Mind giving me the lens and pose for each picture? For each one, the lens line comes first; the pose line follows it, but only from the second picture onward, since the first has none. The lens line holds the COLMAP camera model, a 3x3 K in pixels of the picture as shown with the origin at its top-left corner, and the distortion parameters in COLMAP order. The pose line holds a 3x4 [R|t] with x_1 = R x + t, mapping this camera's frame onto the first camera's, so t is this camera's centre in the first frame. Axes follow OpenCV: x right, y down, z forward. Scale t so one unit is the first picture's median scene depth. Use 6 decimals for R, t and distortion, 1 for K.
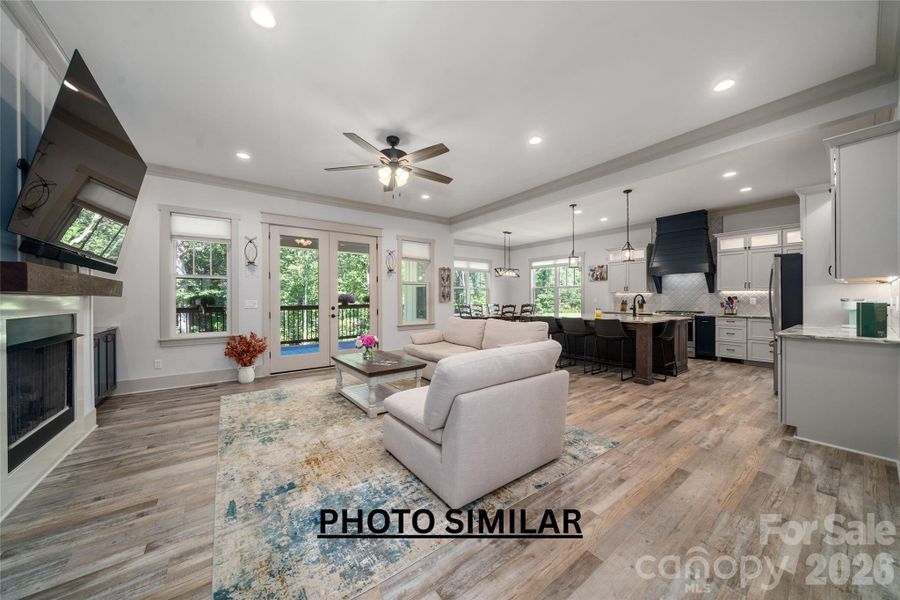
lens RADIAL K [[308.5, 0, 445.5], [0, 308.5, 299.8], [0, 0, 1]] dist [0.000188, 0.000043]
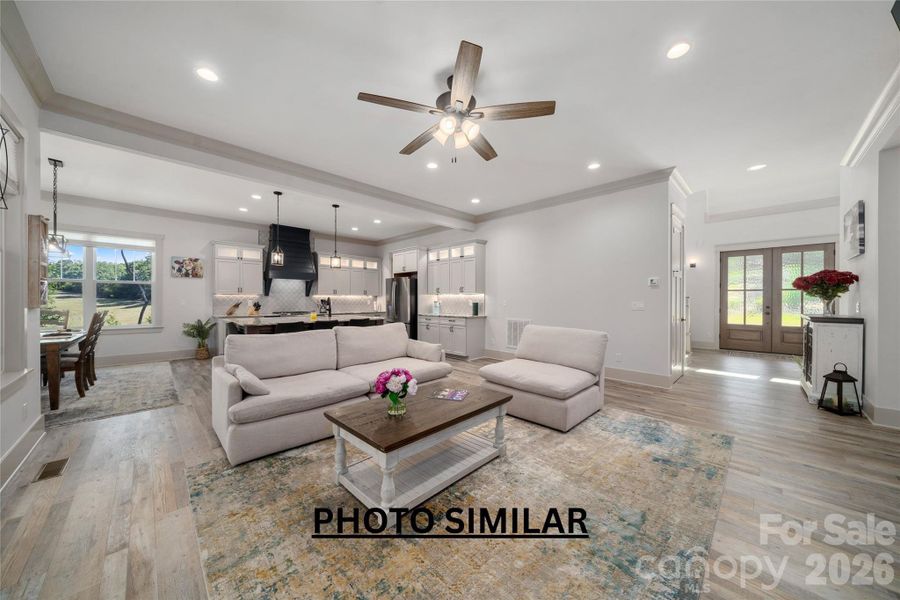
lens RADIAL K [[308.5, 0, 445.5], [0, 308.5, 299.8], [0, 0, 1]] dist [0.000188, 0.000043]
pose [[-0.149891, 0.005109, 0.988689, -0.470291], [0.000883, 0.999987, -0.005033, -0.001968], [-0.988702, 0.000119, -0.149894, 0.616538]]
